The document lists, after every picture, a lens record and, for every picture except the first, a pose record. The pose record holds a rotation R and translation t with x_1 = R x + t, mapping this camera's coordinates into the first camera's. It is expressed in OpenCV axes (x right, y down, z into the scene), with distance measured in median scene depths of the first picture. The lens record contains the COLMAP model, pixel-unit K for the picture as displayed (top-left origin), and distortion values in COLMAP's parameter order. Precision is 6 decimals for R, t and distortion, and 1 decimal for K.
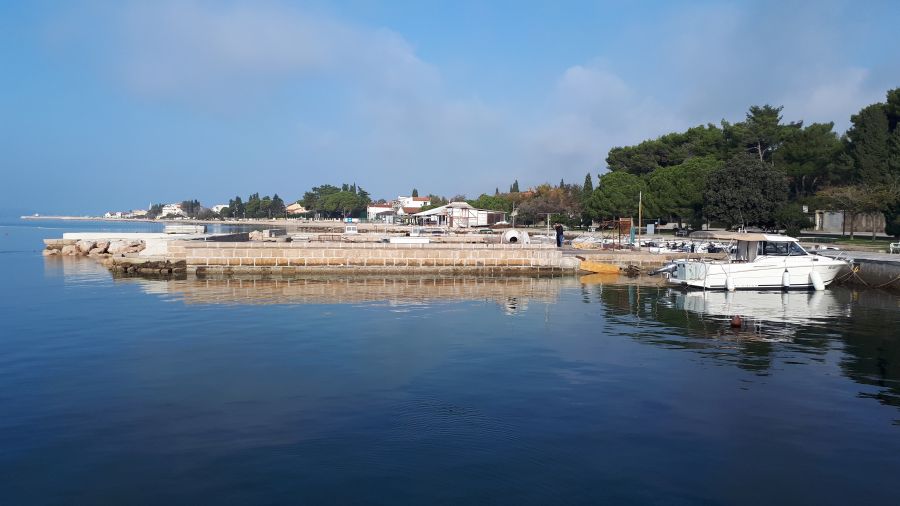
lens RADIAL K [[719.2, 0, 450.0], [0, 719.2, 253.0], [0, 0, 1]] dist [-0.001732, 0.000167]
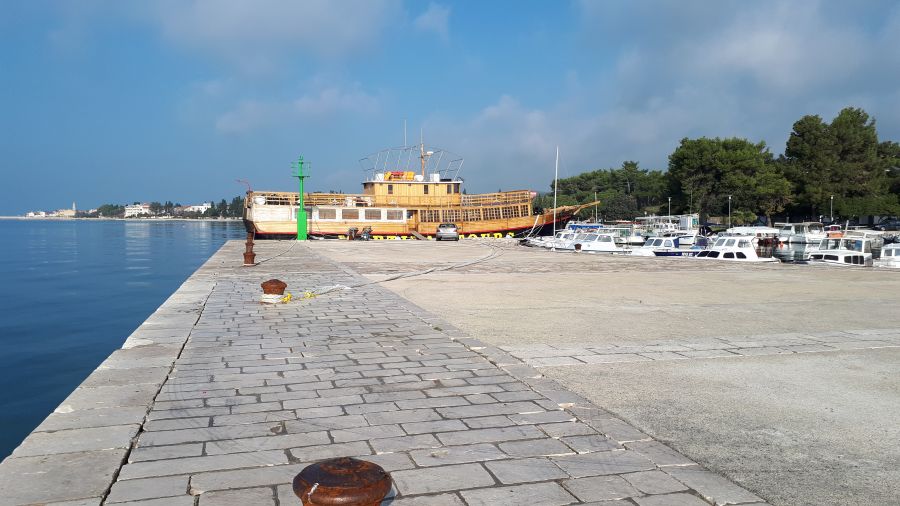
lens RADIAL K [[672.4, 0, 447.8], [0, 672.4, 275.2], [0, 0, 1]] dist [-0.029232, 0.000560]
pose [[0.990282, -0.017770, 0.137932, -0.351976], [0.012072, 0.999043, 0.042041, 0.032398], [-0.138547, -0.039967, 0.989549, -0.844162]]
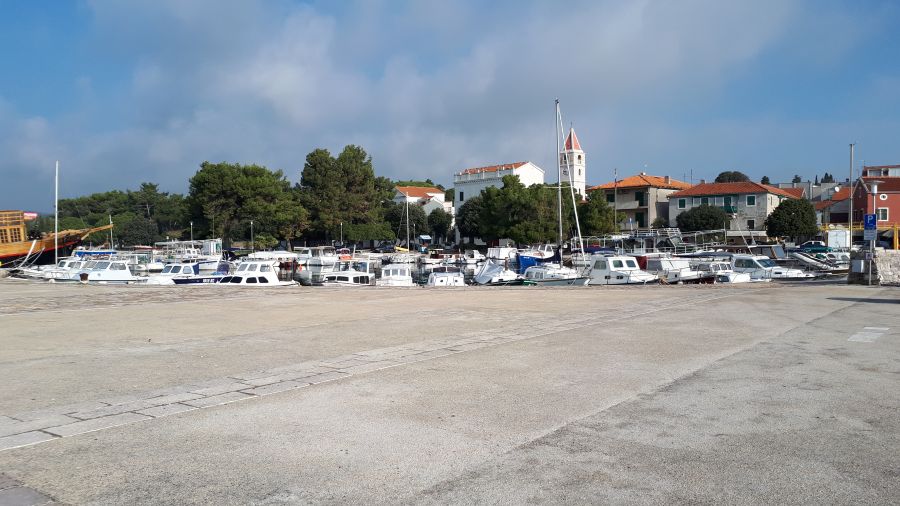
lens RADIAL K [[672.4, 0, 447.8], [0, 672.4, 275.2], [0, 0, 1]] dist [-0.029232, 0.000560]
pose [[0.684811, -0.042418, 0.727485, -0.333423], [0.037440, 0.999034, 0.023008, 0.030826], [-0.727758, 0.011481, 0.685738, -0.822533]]
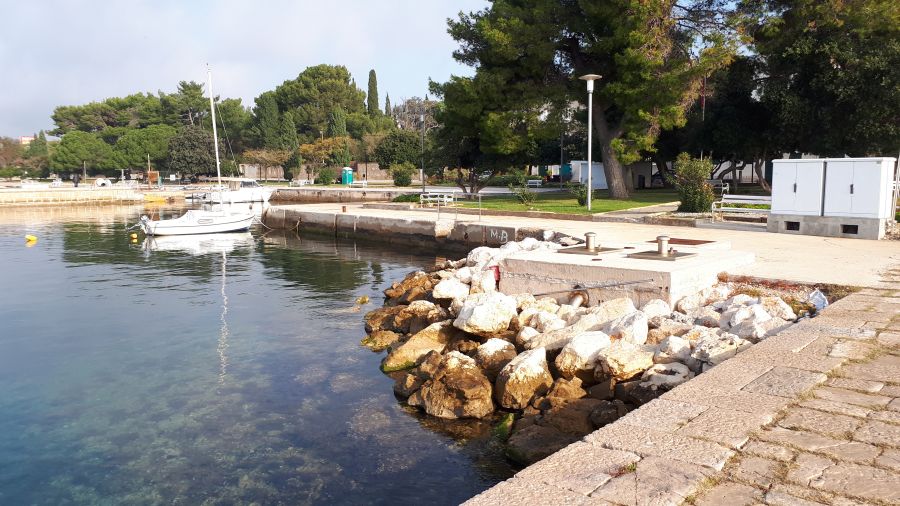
lens RADIAL K [[719.2, 0, 450.0], [0, 719.2, 253.0], [0, 0, 1]] dist [-0.001732, 0.000167]
pose [[0.707073, -0.091589, 0.701184, -0.171157], [0.042954, 0.995309, 0.086693, 0.009695], [-0.705835, -0.031179, 0.707690, -0.258394]]
